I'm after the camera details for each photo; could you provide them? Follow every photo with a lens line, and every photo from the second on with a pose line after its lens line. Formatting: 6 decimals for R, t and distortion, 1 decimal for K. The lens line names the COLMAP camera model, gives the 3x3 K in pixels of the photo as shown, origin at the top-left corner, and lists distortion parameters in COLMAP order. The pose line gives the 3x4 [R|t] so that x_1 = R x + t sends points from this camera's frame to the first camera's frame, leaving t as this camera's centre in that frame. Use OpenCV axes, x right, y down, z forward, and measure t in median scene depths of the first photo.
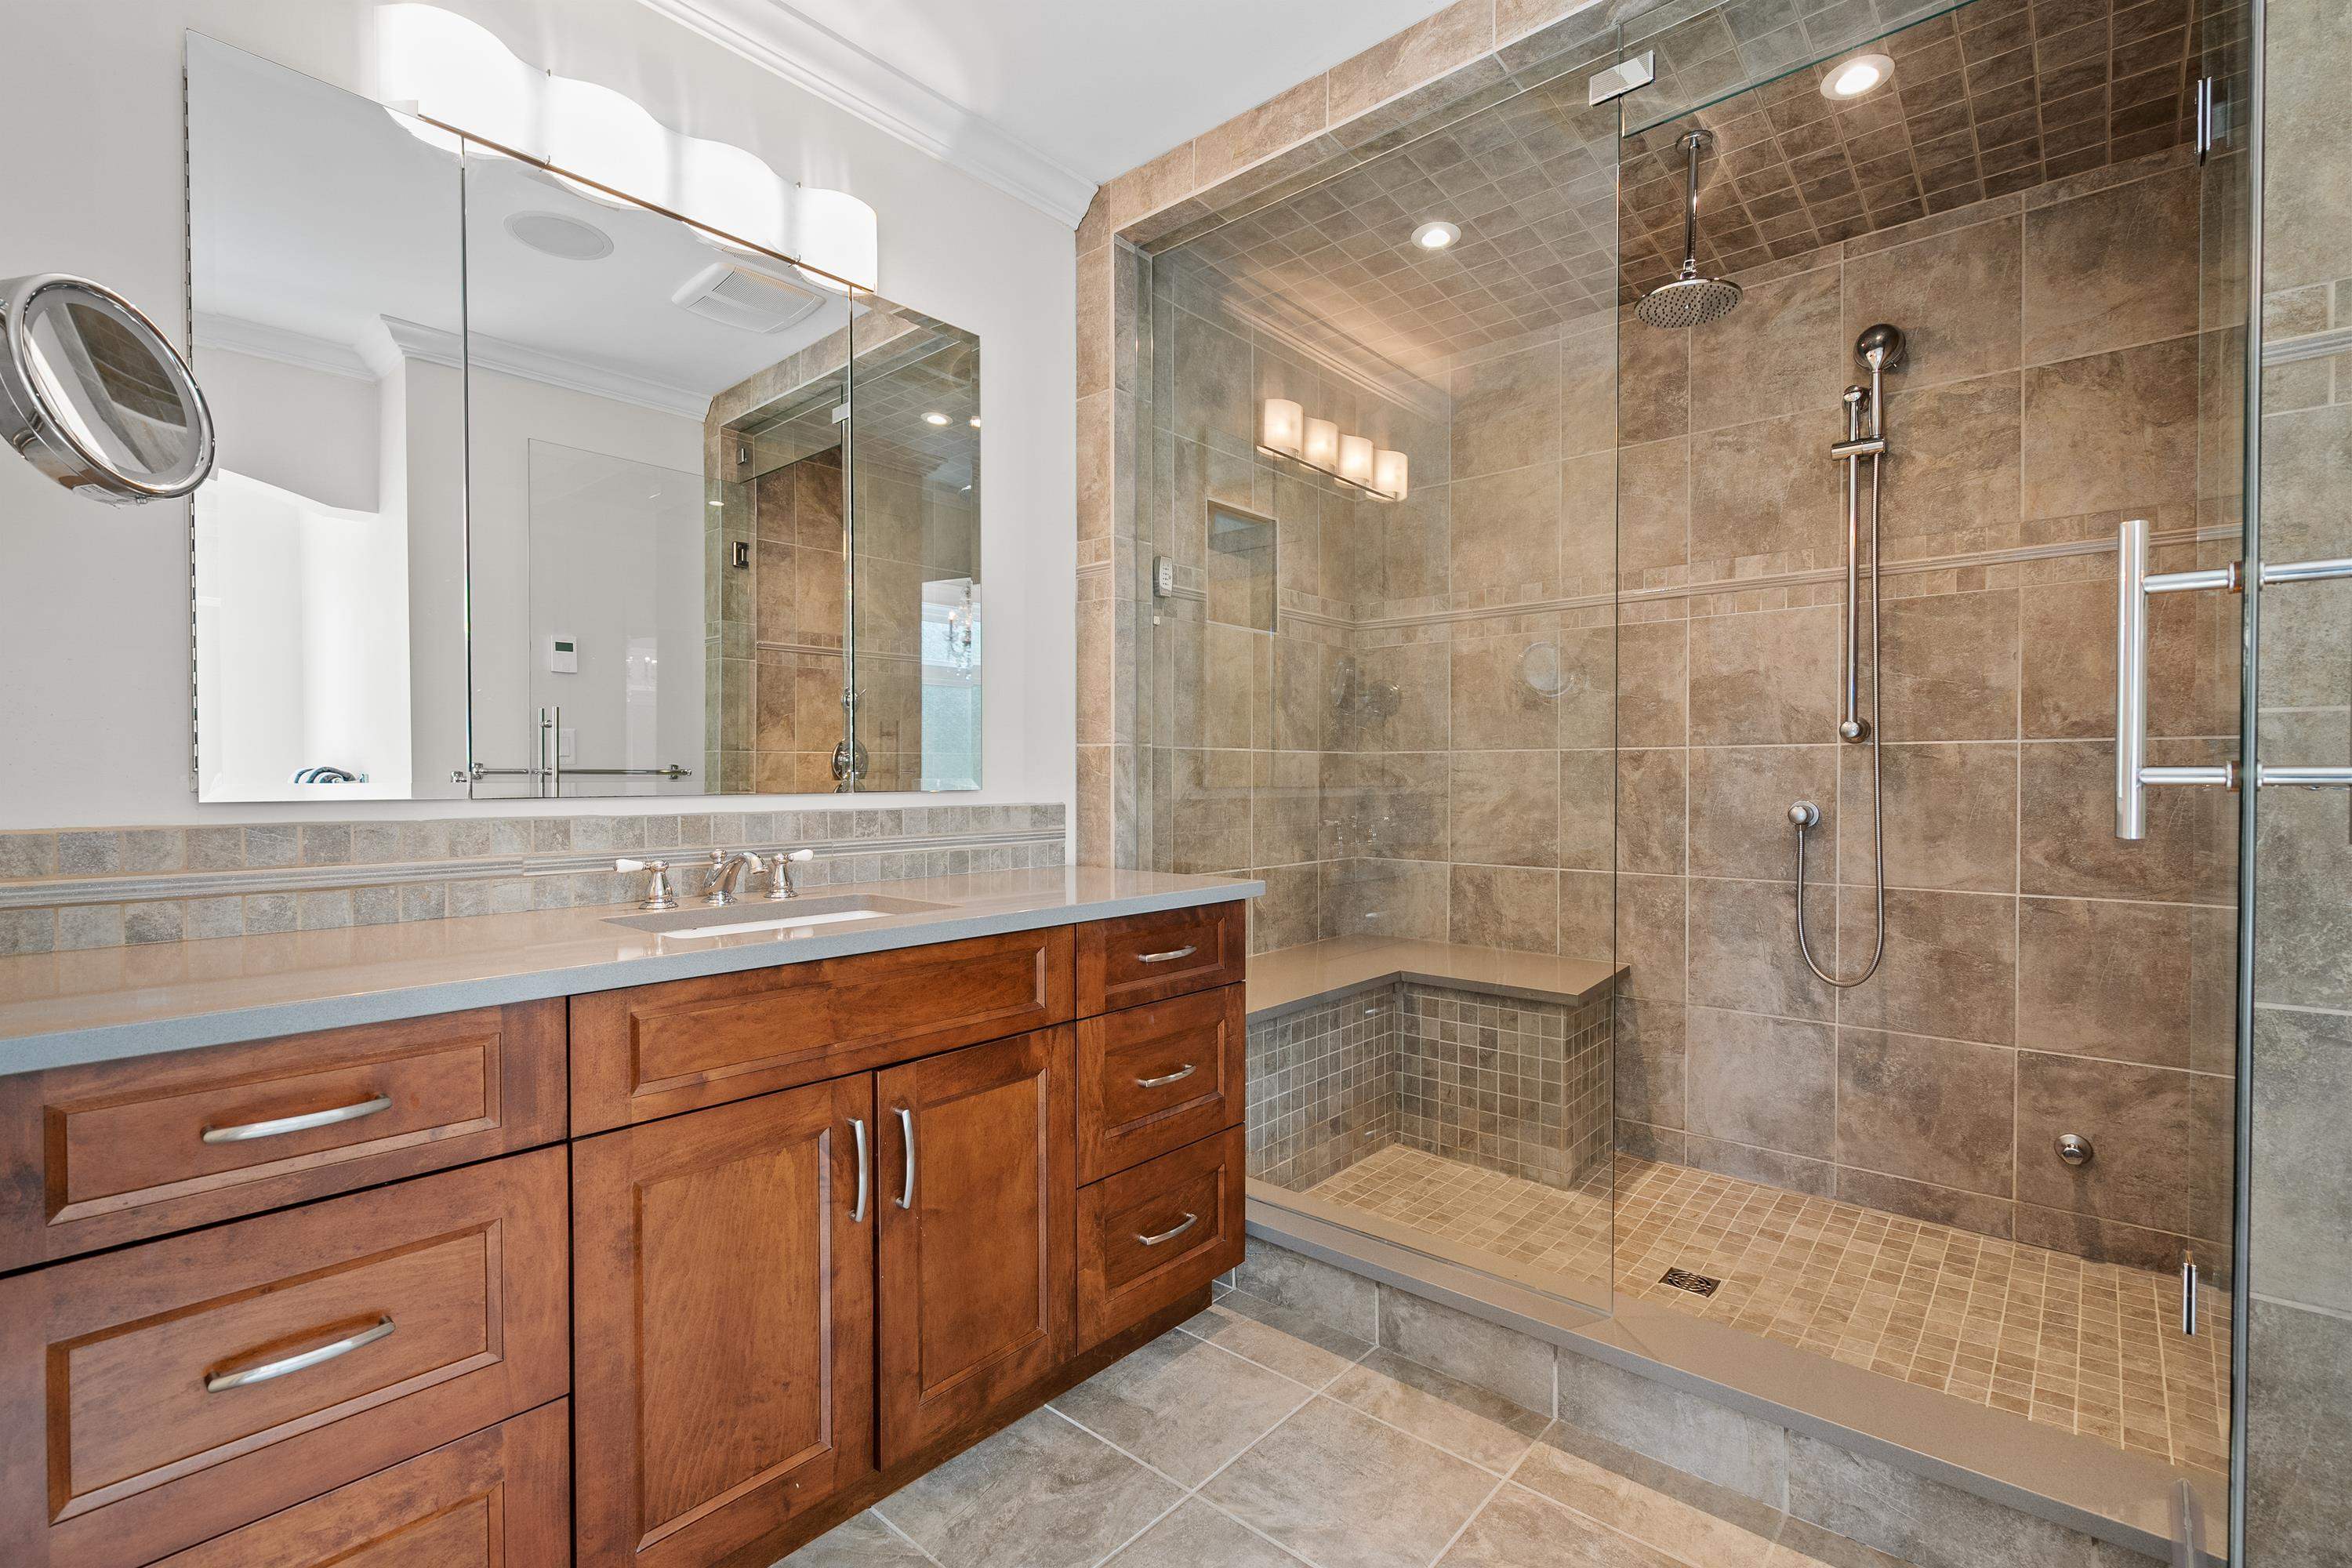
lens RADIAL K [[1066.0, 0, 1174.9], [0, 1066.0, 787.2], [0, 0, 1]] dist [-0.005866, 0.001590]
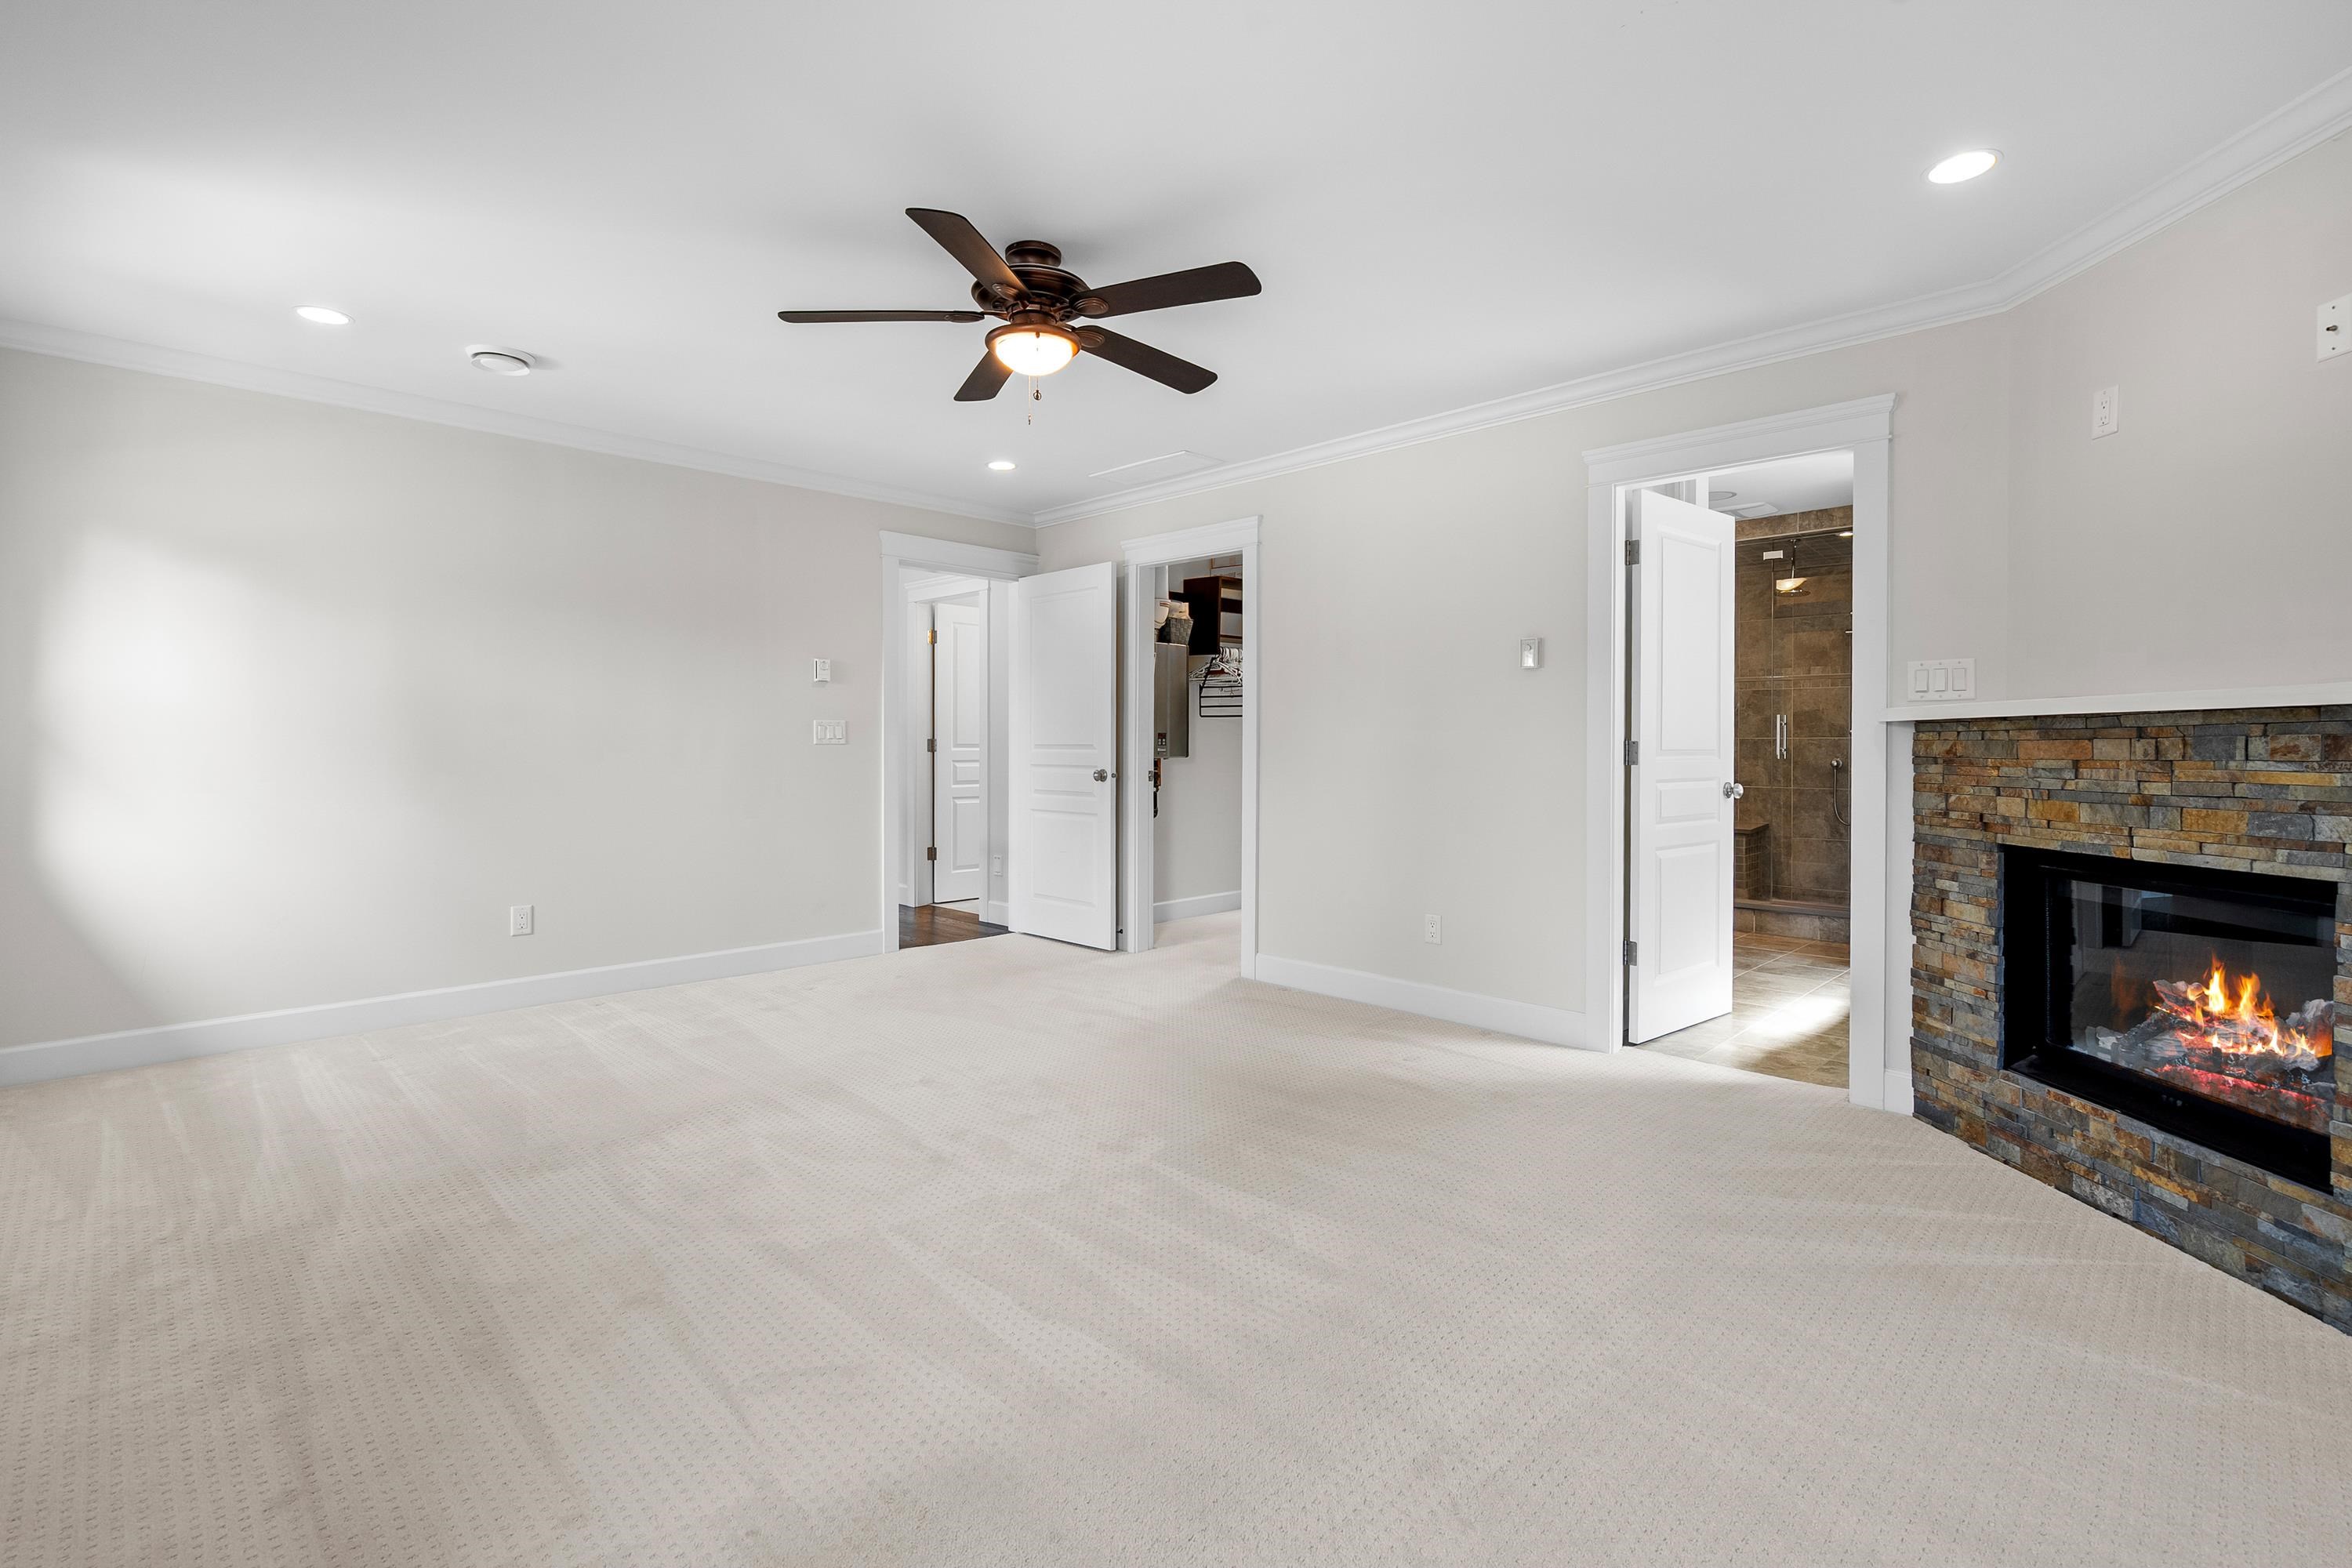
lens RADIAL K [[1066.0, 0, 1214.5], [0, 1066.0, 753.8], [0, 0, 1]] dist [-0.005866, 0.001590]
pose [[0.998937, 0.002567, -0.046031, -0.883940], [-0.002805, 0.999983, -0.005109, 0.019971], [0.046017, 0.005233, 0.998927, -1.816503]]
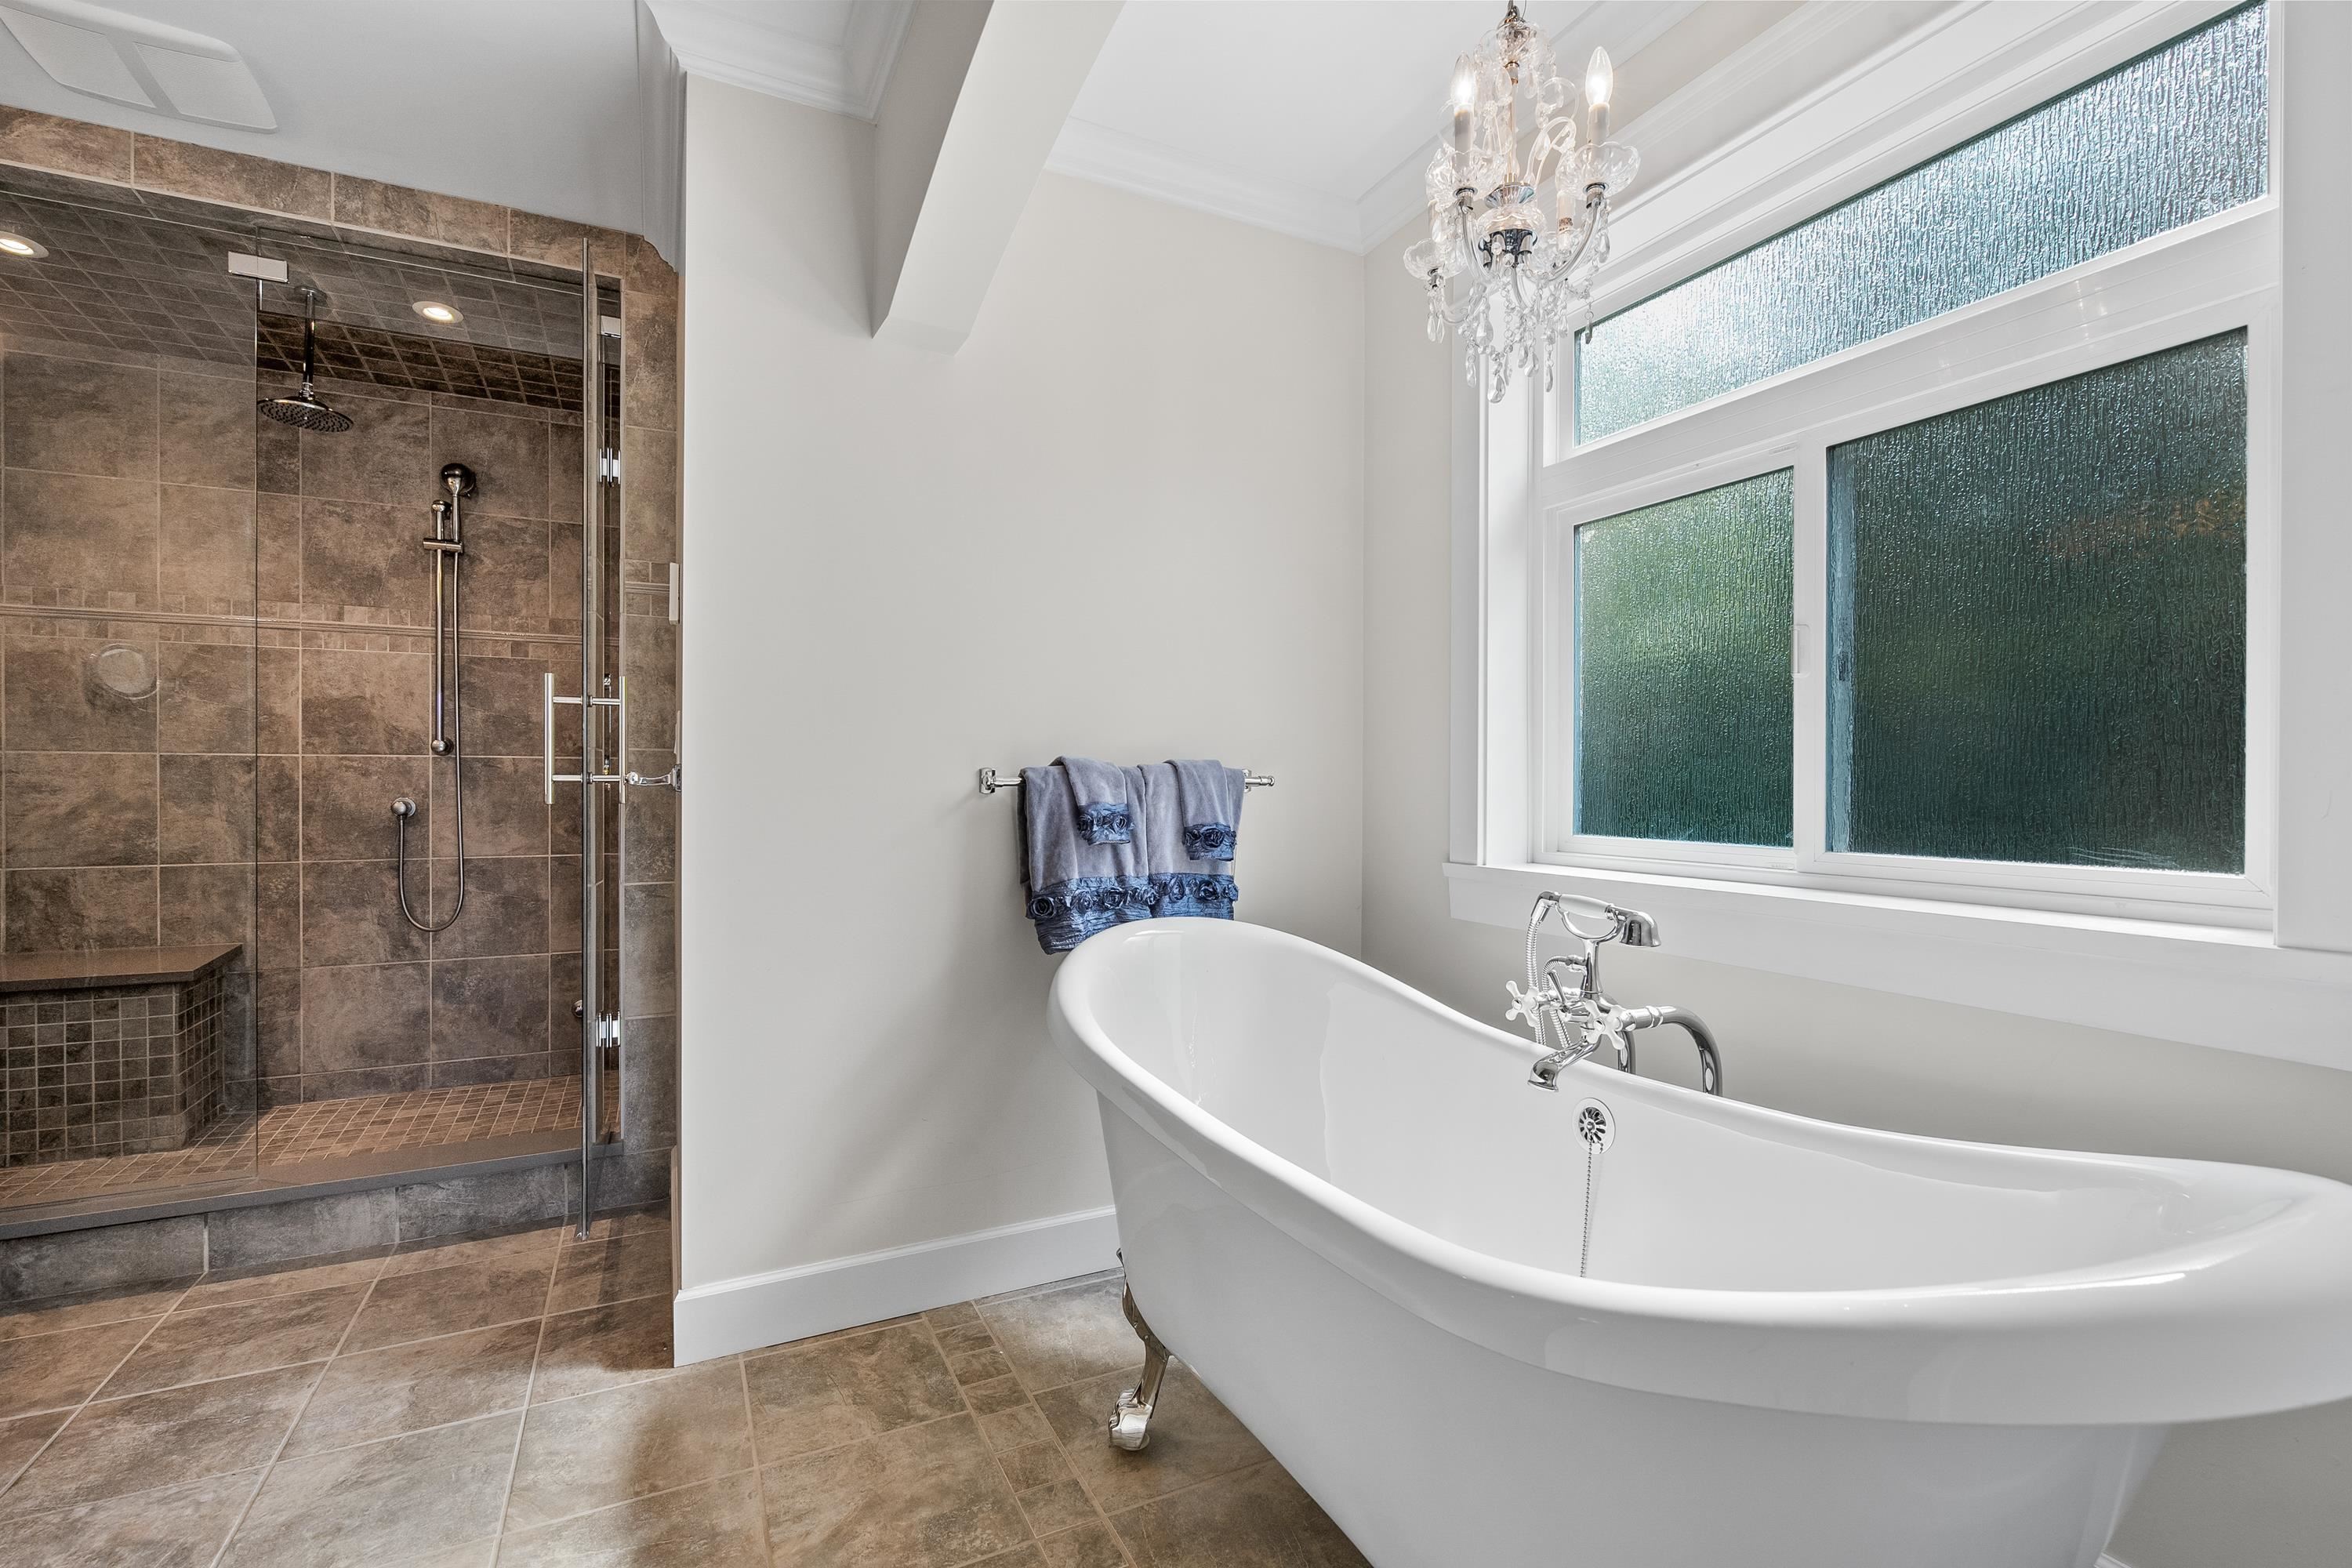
lens RADIAL K [[1066.0, 0, 1181.8], [0, 1066.0, 791.7], [0, 0, 1]] dist [-0.005866, 0.001590]
pose [[0.392226, -0.005392, 0.919853, -0.257239], [0.006221, 0.999976, 0.003209, 0.007187], [-0.919848, 0.004463, 0.392250, -0.429143]]
